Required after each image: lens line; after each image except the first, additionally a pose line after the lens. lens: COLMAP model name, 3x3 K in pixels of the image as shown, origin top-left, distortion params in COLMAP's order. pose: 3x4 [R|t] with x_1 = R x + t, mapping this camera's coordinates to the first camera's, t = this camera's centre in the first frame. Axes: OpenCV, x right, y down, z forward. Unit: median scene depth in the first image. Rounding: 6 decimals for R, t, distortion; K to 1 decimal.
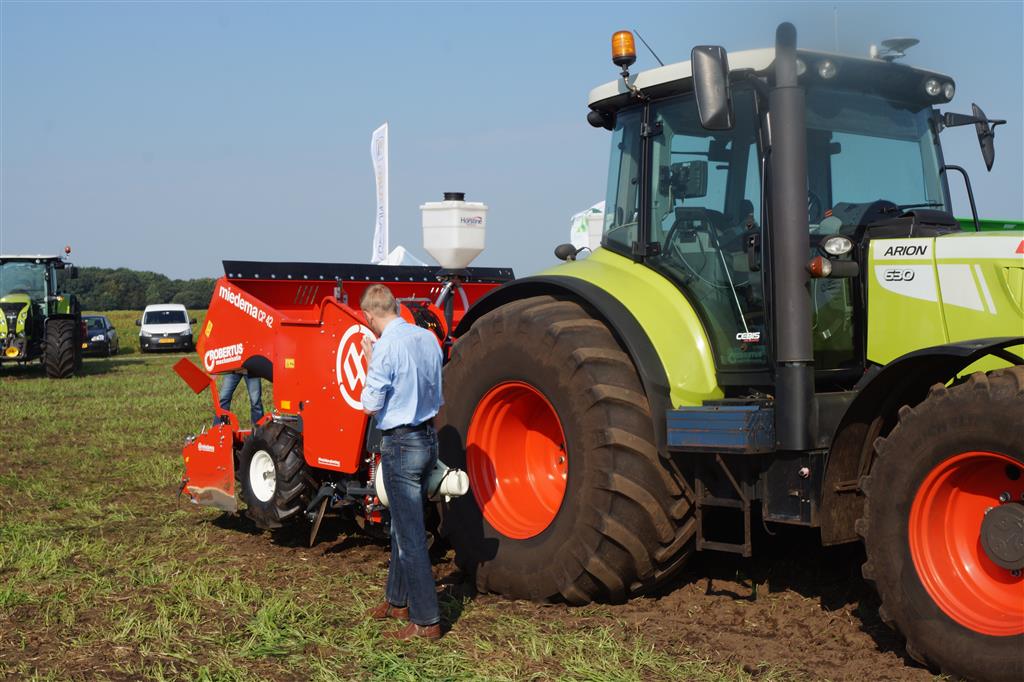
lens RADIAL K [[1529.6, 0, 512.0], [0, 1529.6, 341.0], [0, 0, 1]] dist [0.018370, 0.023481]
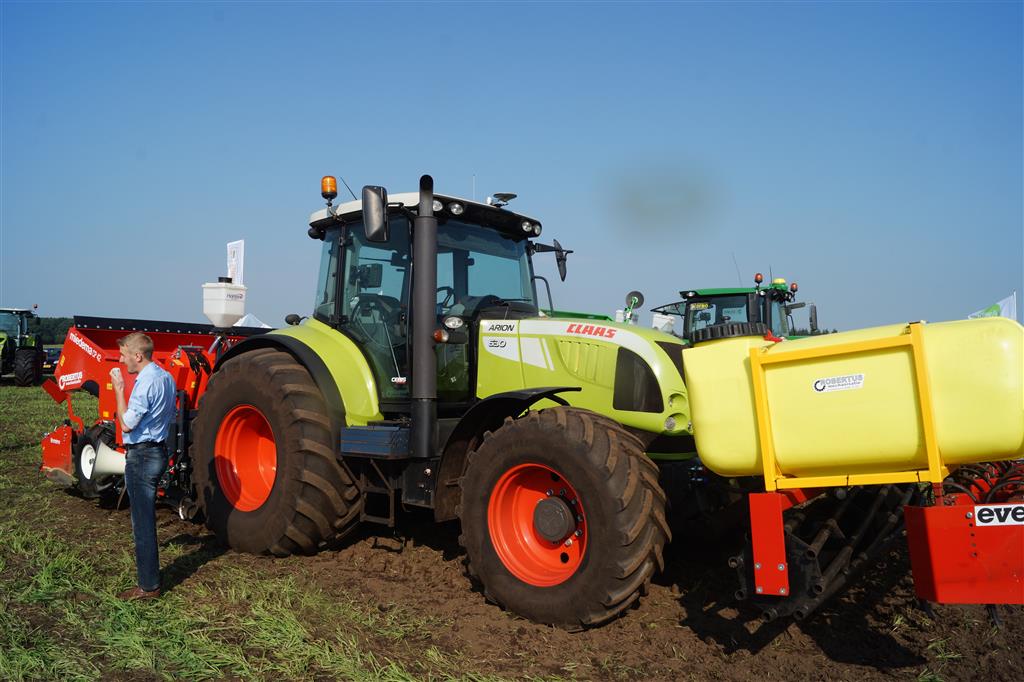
lens RADIAL K [[834.0, 0, 512.0], [0, 834.0, 341.0], [0, 0, 1]] dist [-0.011346, -0.001438]
pose [[0.980464, 0.038780, 0.192836, 0.099991], [-0.031502, 0.998676, -0.040671, -0.010999], [-0.194158, 0.033802, 0.980388, 0.161658]]
